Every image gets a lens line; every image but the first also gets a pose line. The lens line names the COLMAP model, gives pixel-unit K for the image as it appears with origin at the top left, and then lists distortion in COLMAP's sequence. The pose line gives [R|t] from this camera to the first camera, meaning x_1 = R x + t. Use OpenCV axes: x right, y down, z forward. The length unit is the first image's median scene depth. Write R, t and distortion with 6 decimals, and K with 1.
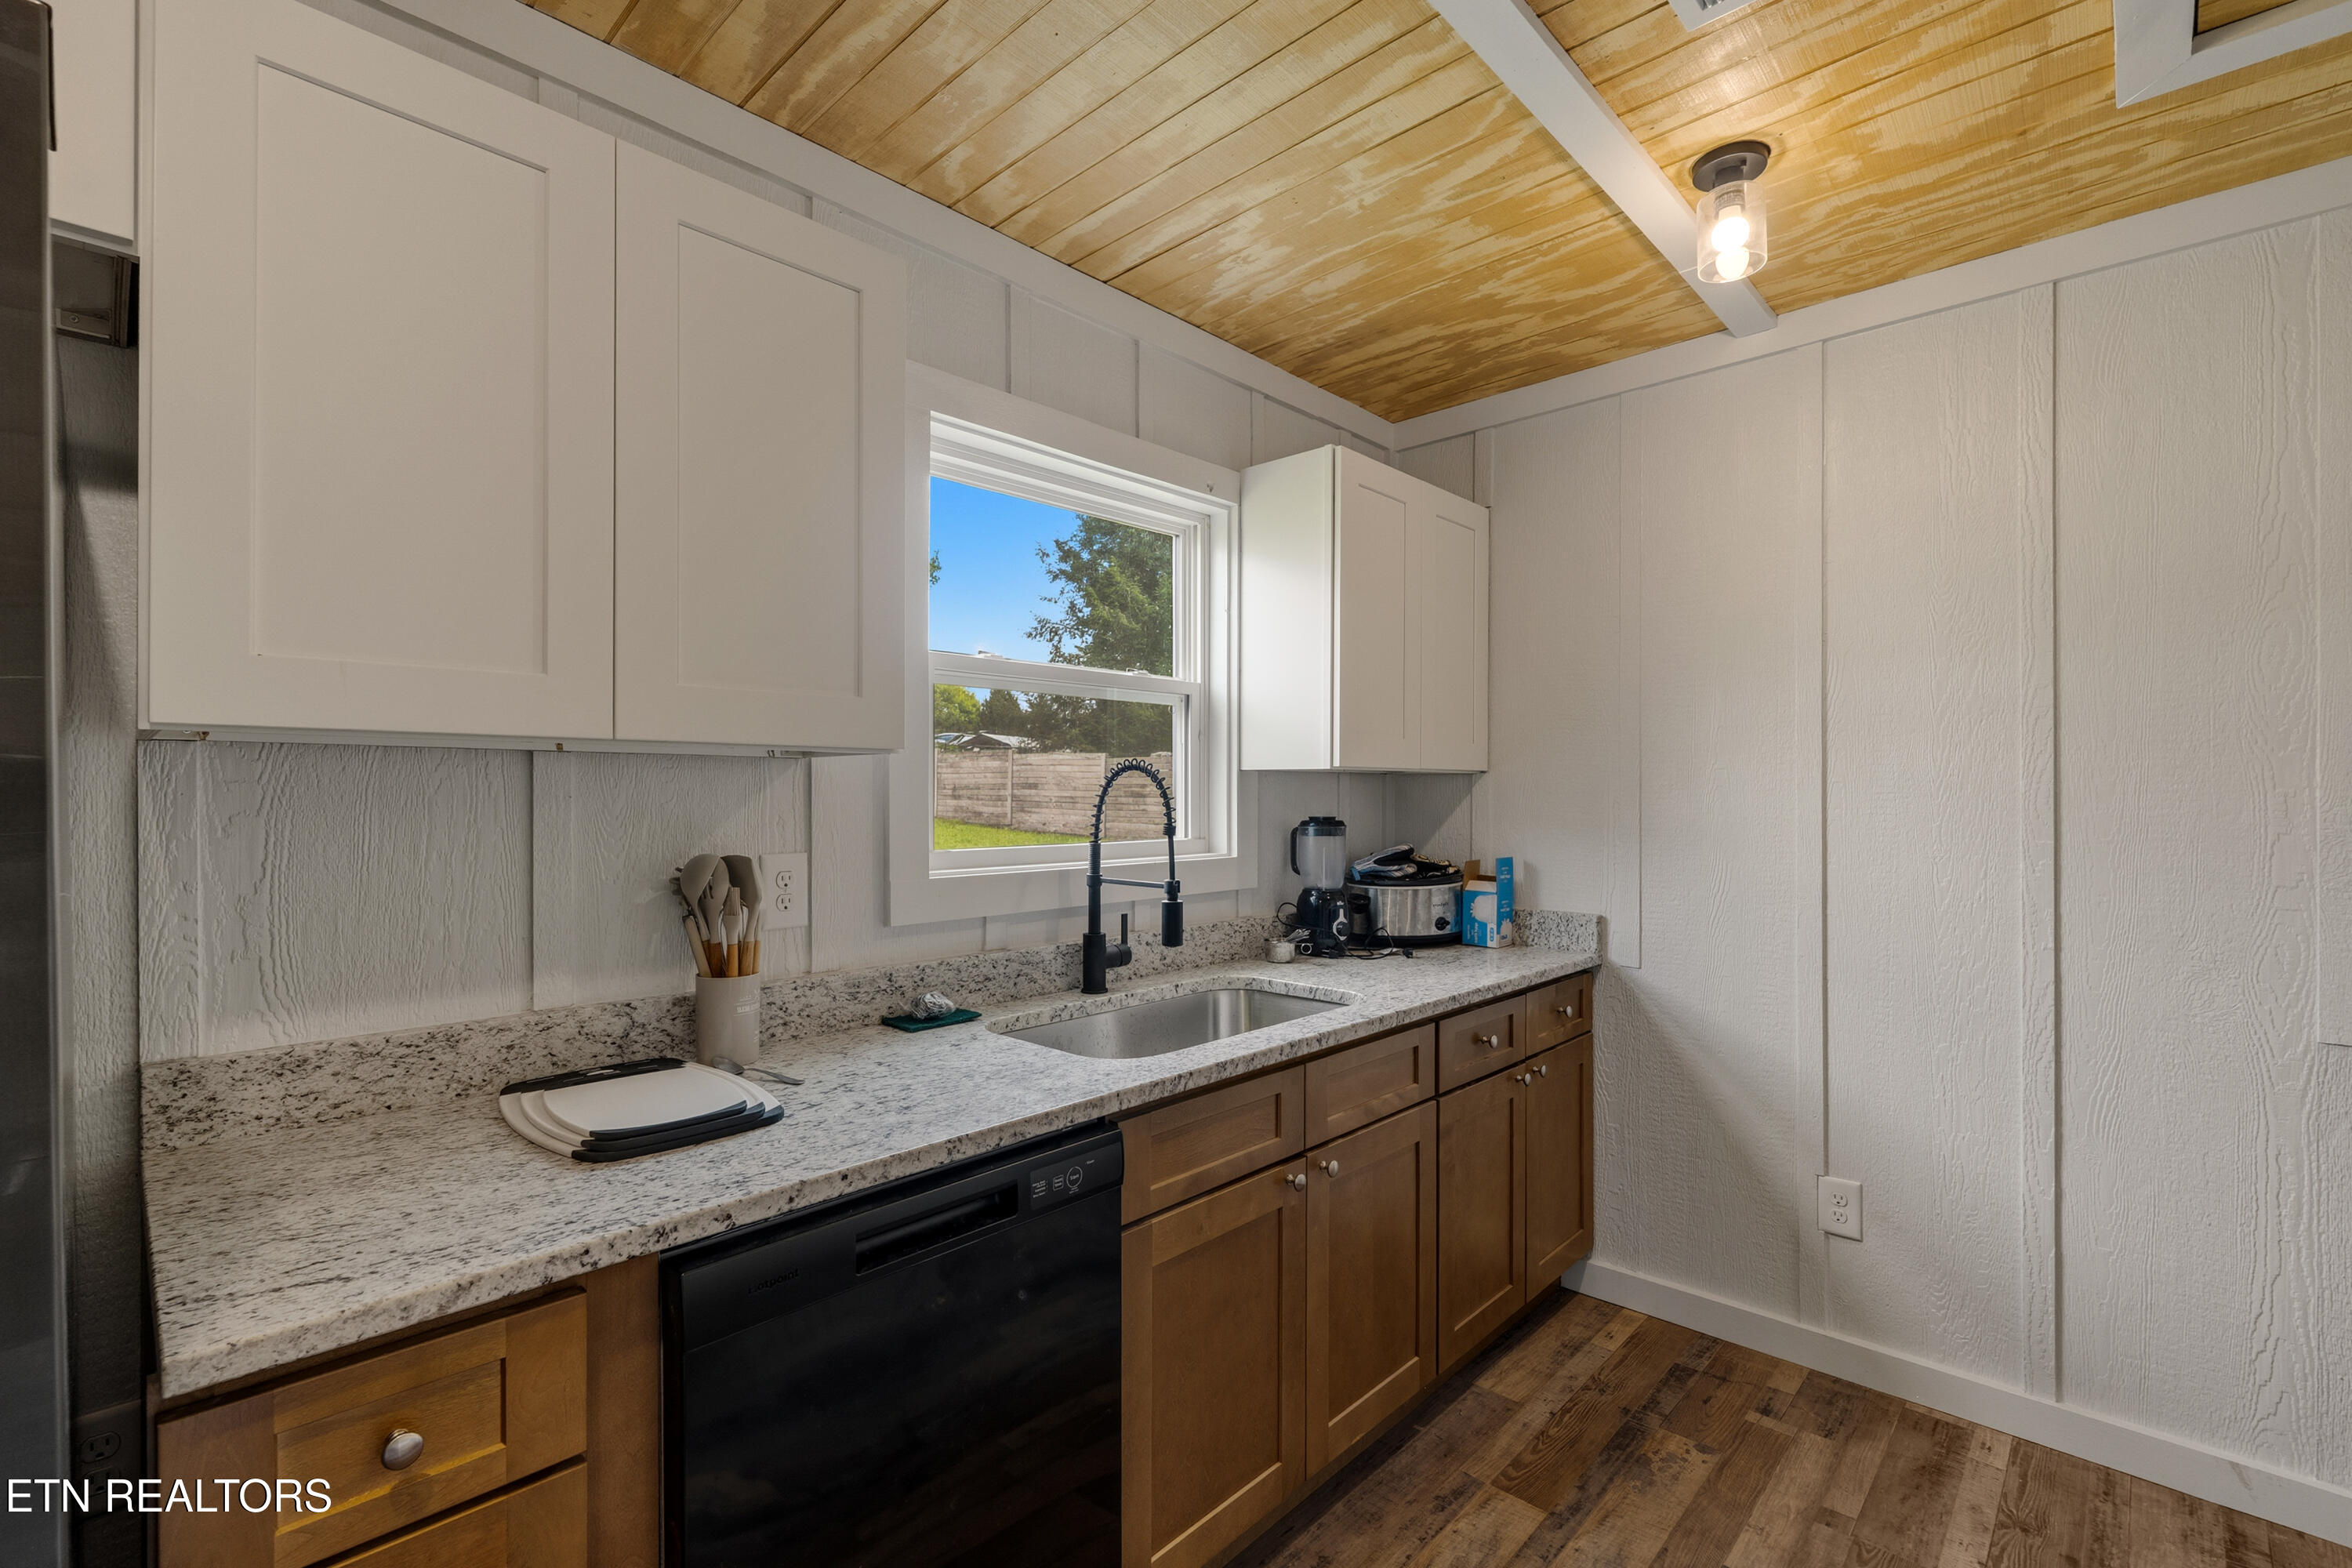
lens RADIAL K [[1035.0, 0, 1159.4], [0, 1035.0, 789.5], [0, 0, 1]] dist [-0.006684, 0.000380]
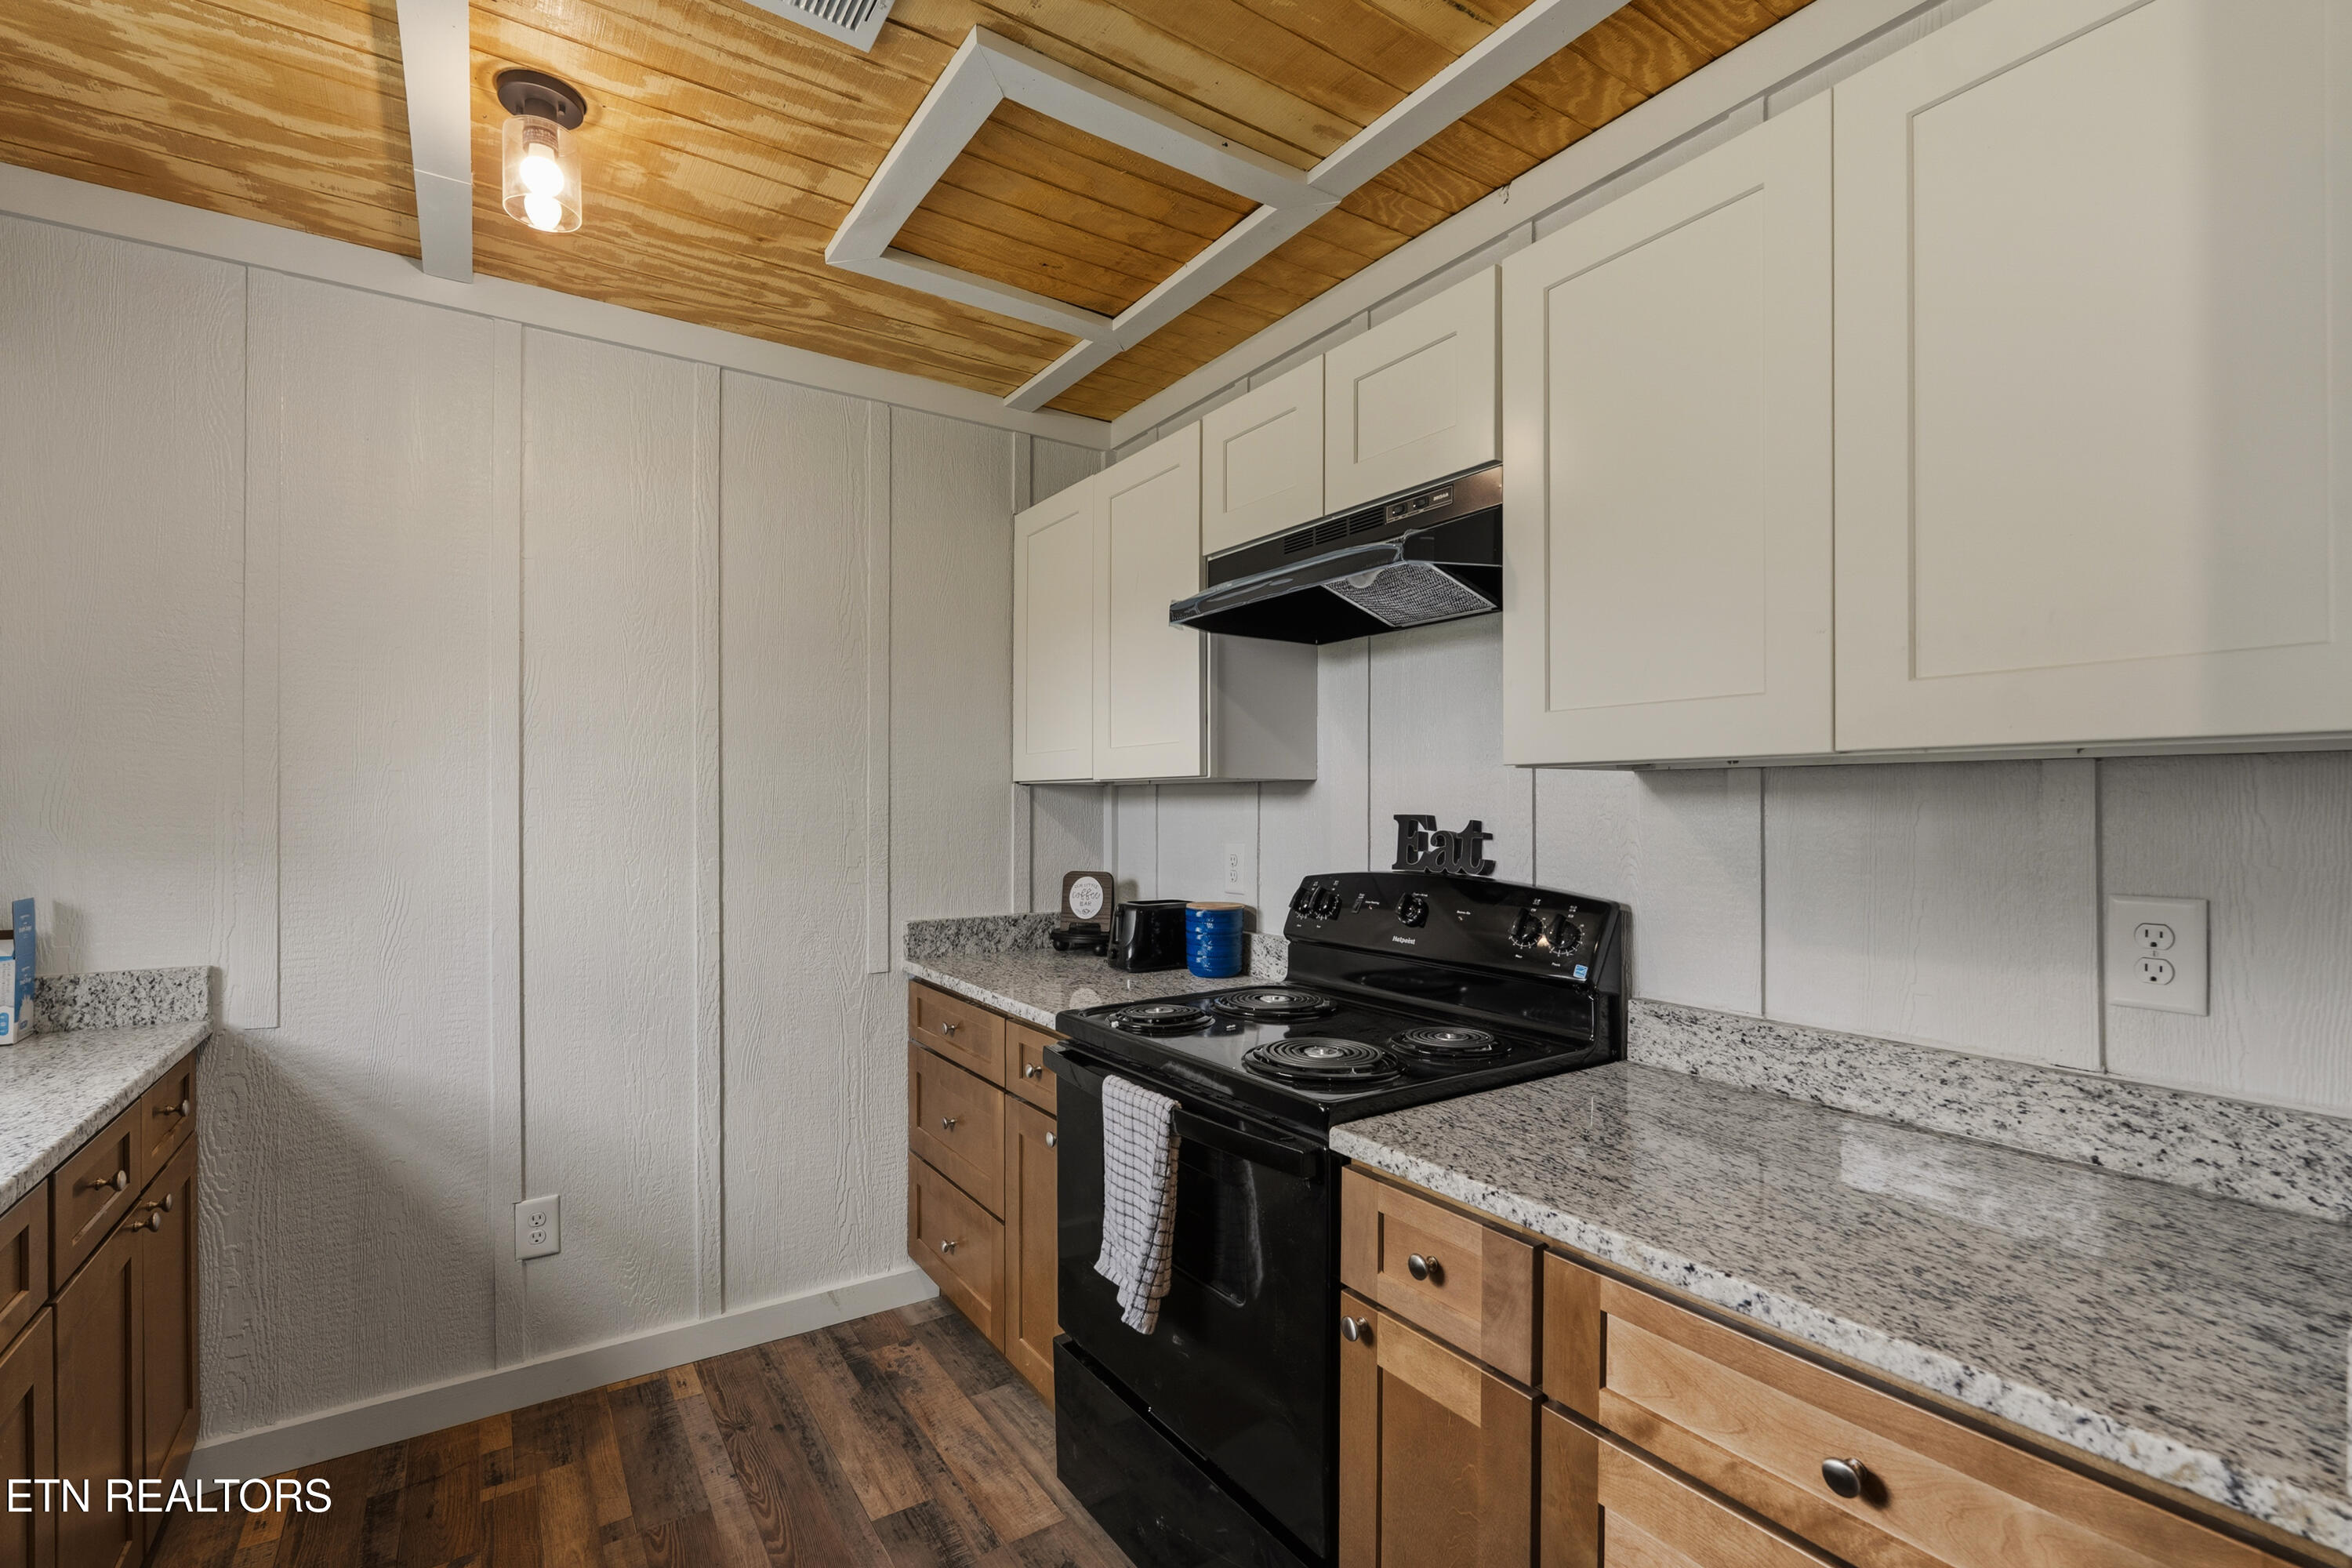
lens RADIAL K [[1035.0, 0, 1191.2], [0, 1035.0, 802.8], [0, 0, 1]] dist [-0.006684, 0.000380]
pose [[0.210842, 0.001069, 0.977519, -0.175460], [-0.006069, 0.999982, 0.000215, 0.002789], [-0.977501, -0.005978, 0.210845, 0.220878]]
